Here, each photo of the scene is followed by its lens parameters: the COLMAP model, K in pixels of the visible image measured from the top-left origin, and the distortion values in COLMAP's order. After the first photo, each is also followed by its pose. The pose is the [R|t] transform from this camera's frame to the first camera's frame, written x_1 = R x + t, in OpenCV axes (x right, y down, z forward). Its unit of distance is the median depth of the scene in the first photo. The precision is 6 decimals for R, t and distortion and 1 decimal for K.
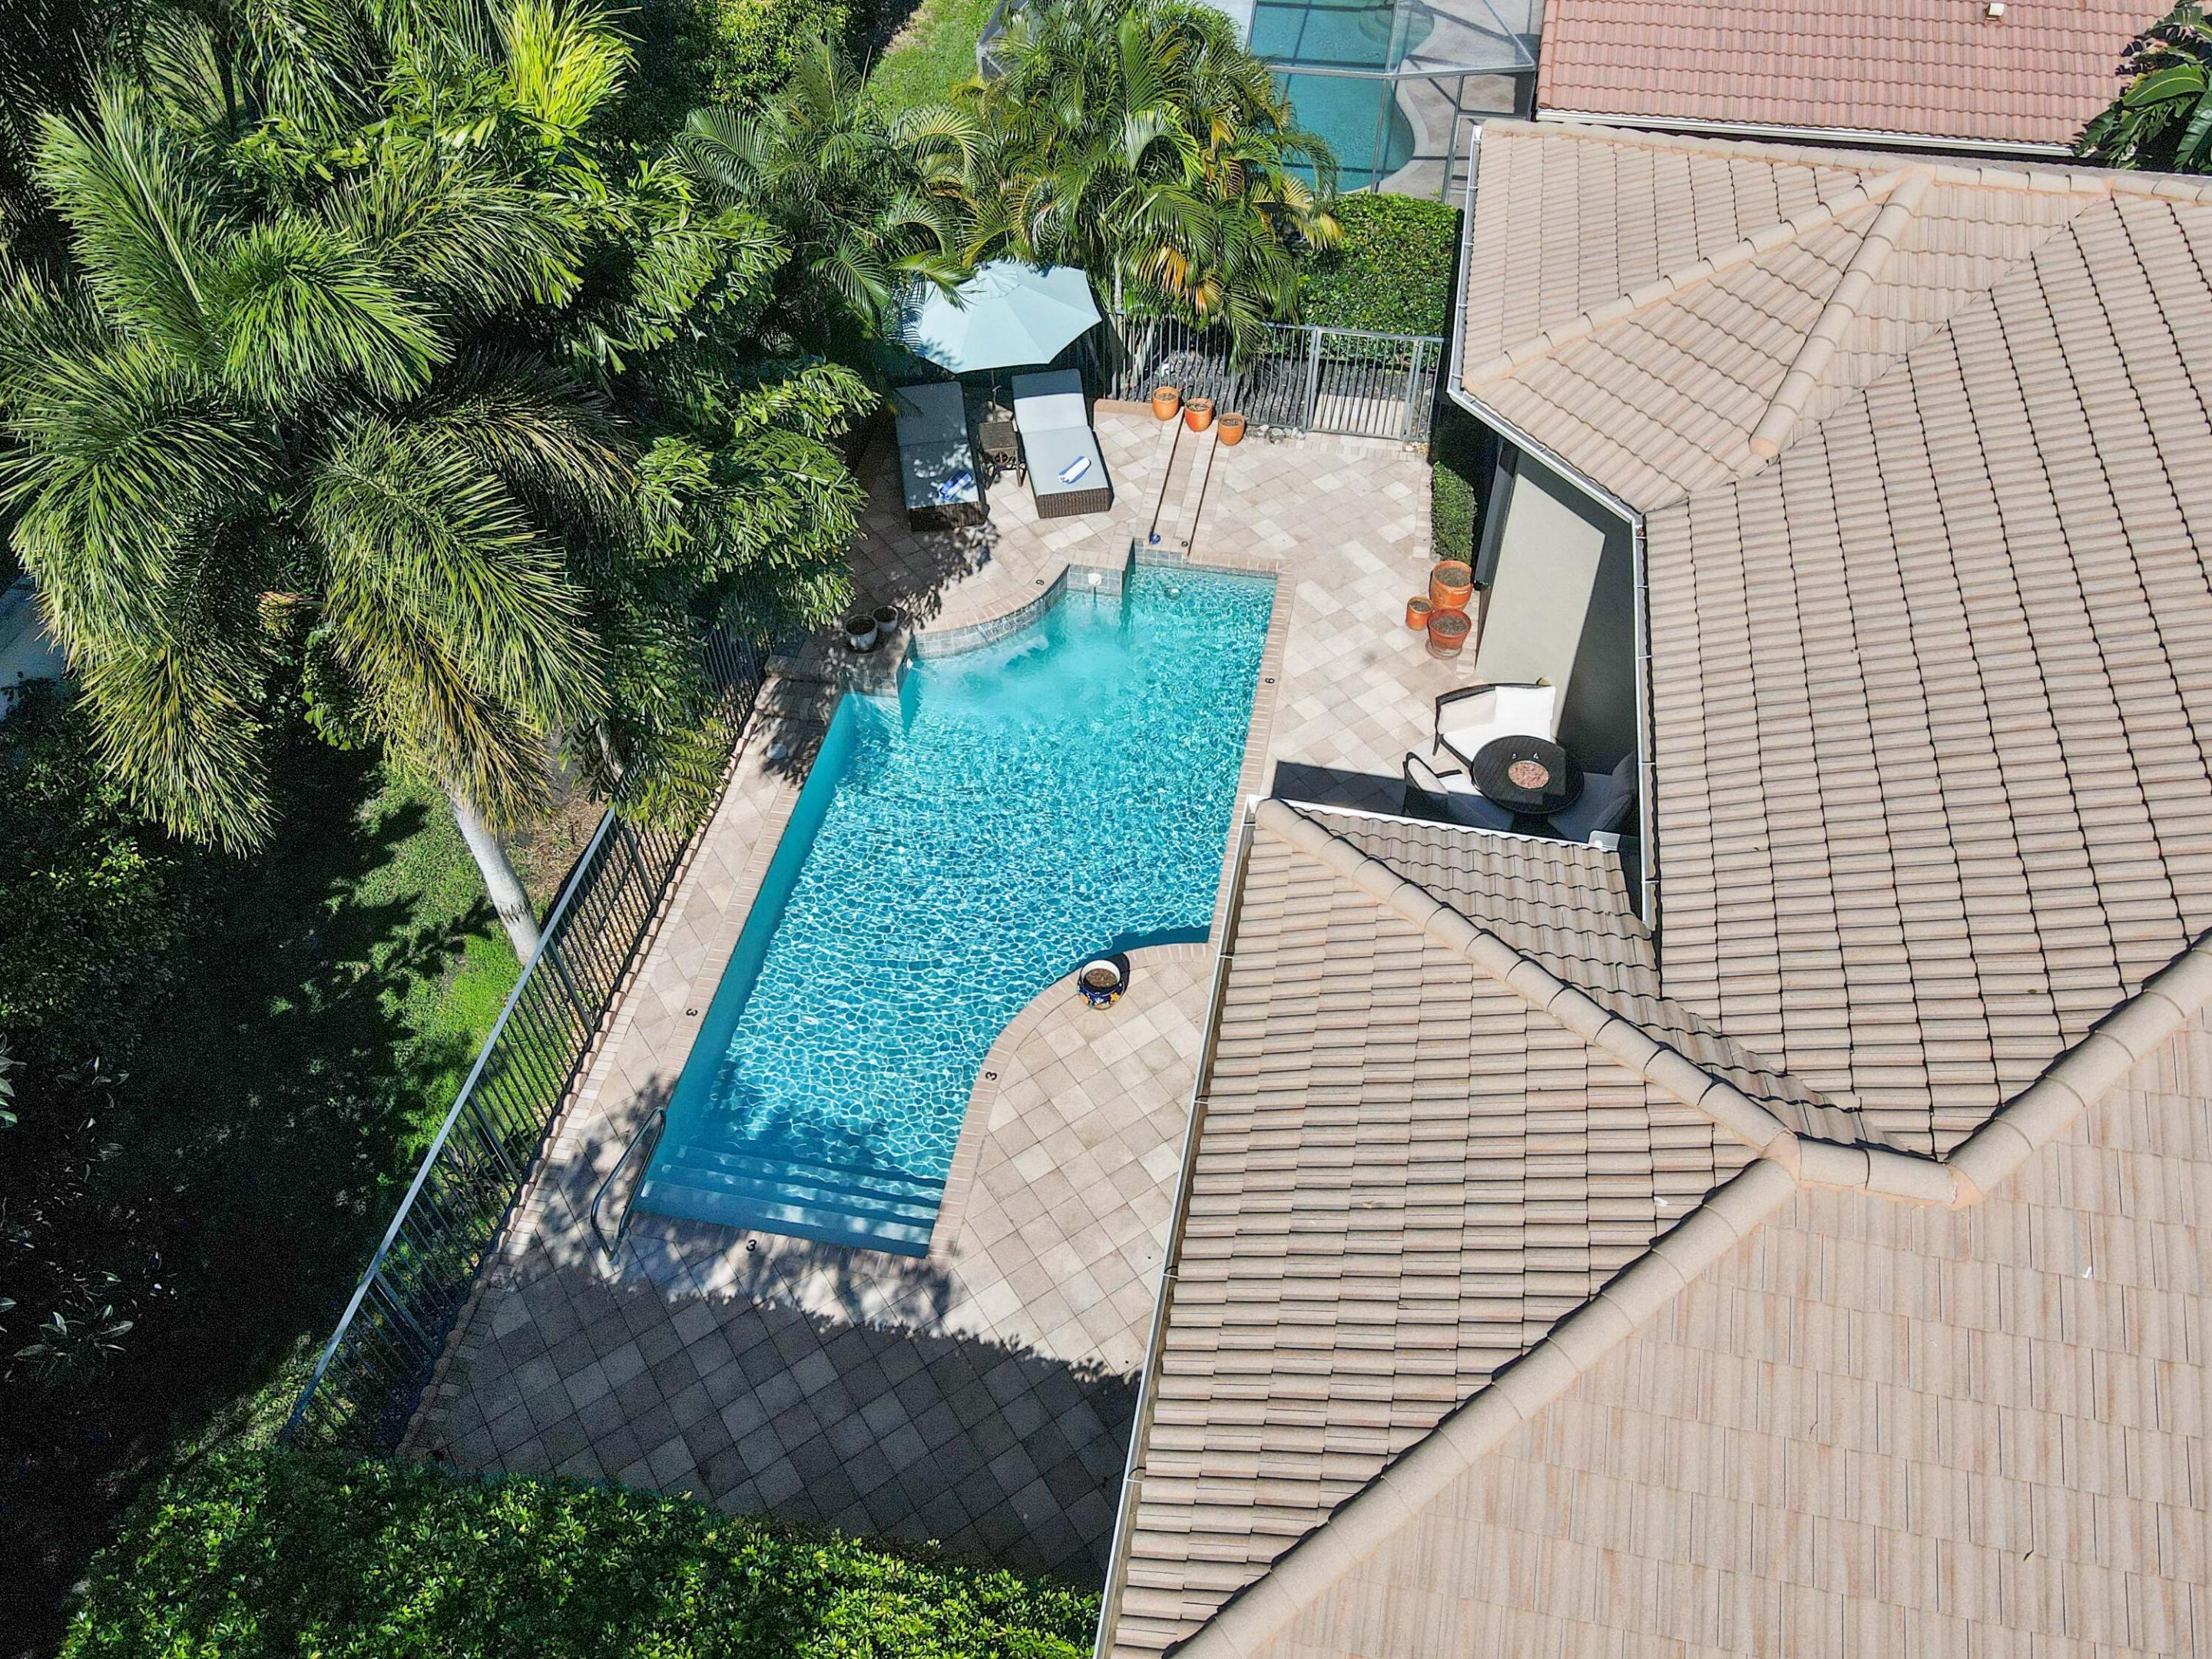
lens RADIAL K [[1605.4, 0, 1106.0], [0, 1605.4, 829.5], [0, 0, 1]] dist [0.000320, 0.000029]
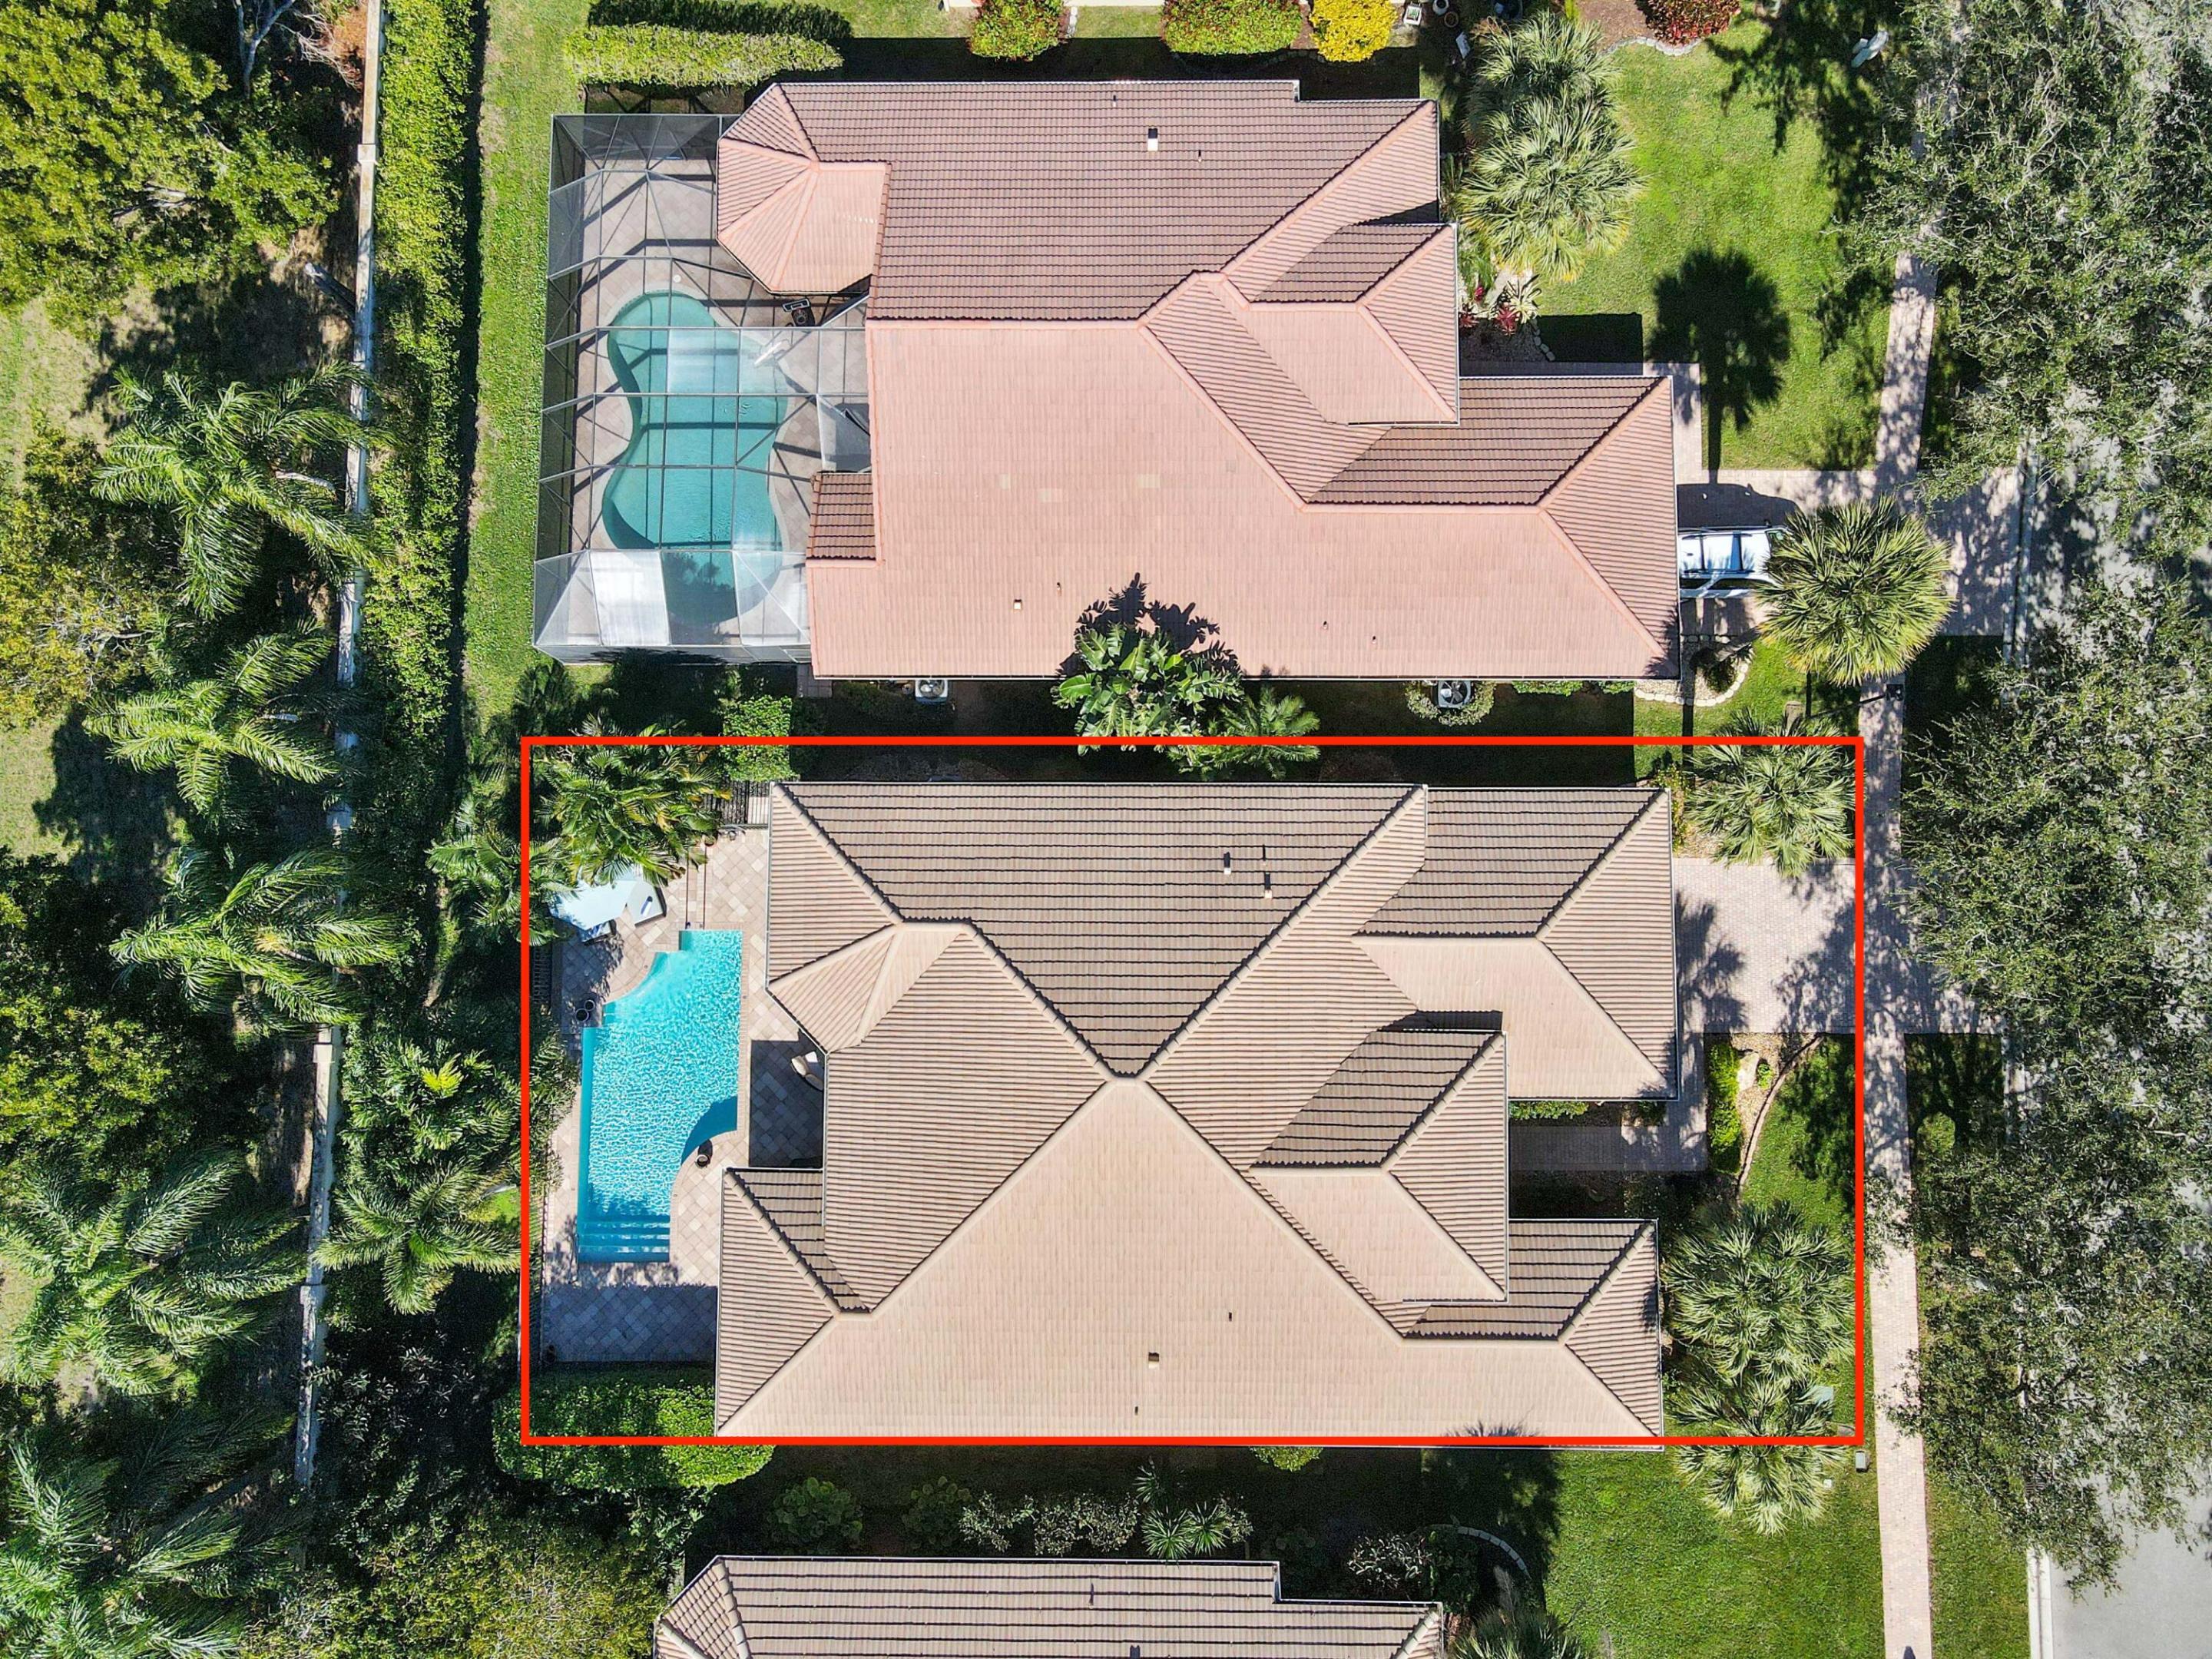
lens RADIAL K [[1605.4, 0, 1106.0], [0, 1605.4, 829.5], [0, 0, 1]] dist [0.000320, 0.000029]
pose [[0.982735, -0.184260, 0.016716, 0.888554], [0.141207, 0.805345, 0.575743, -2.243492], [-0.119549, -0.563442, 0.817460, -1.338822]]
